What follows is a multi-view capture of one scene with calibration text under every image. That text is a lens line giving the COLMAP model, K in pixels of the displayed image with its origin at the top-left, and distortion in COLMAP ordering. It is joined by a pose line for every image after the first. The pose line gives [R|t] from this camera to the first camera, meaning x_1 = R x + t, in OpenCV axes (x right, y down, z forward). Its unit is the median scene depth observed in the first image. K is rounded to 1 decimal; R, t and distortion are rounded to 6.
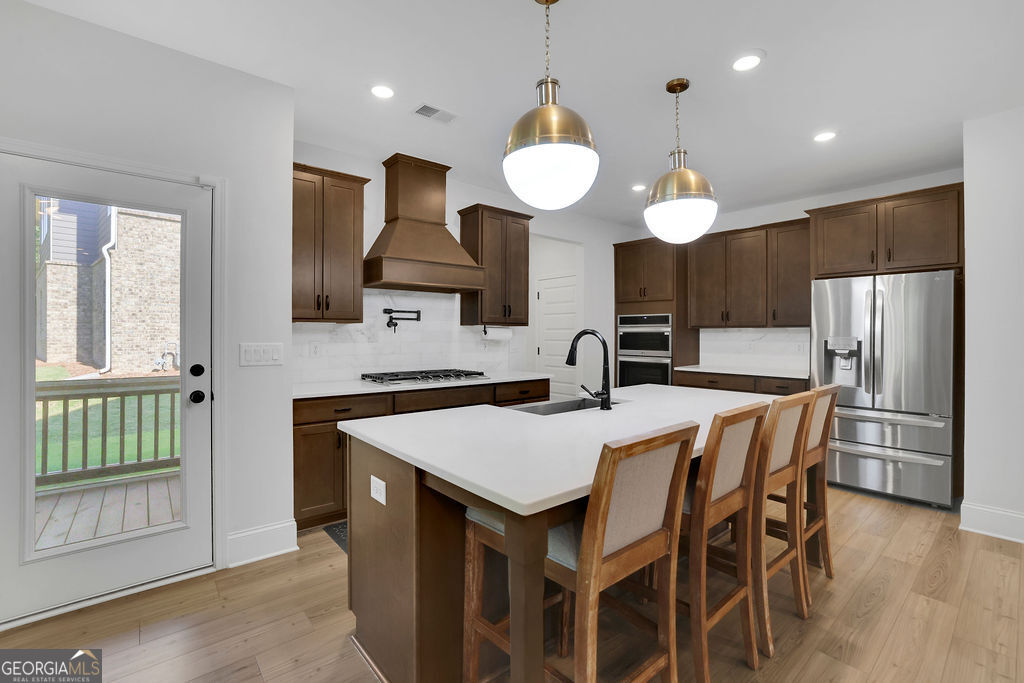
lens RADIAL K [[448.5, 0, 514.1], [0, 448.5, 334.8], [0, 0, 1]] dist [-0.022421, 0.001480]
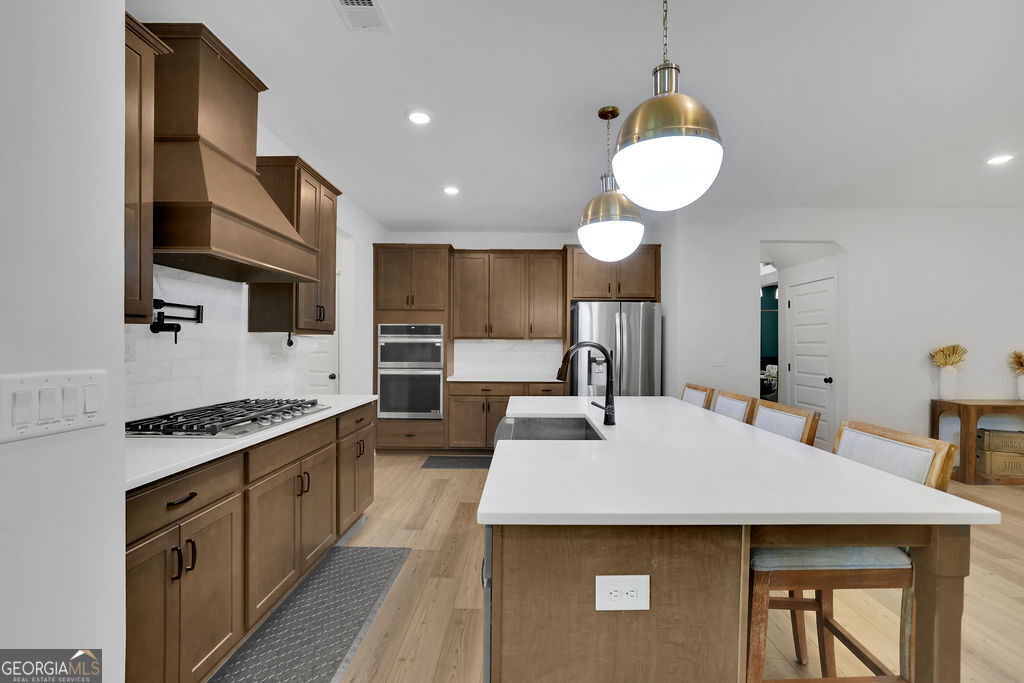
lens RADIAL K [[448.5, 0, 513.3], [0, 448.5, 347.9], [0, 0, 1]] dist [-0.022421, 0.001480]
pose [[0.659346, -0.003925, 0.751830, -0.342324], [-0.001855, 0.999975, 0.006847, -0.002441], [-0.751838, -0.005909, 0.659322, 0.269864]]
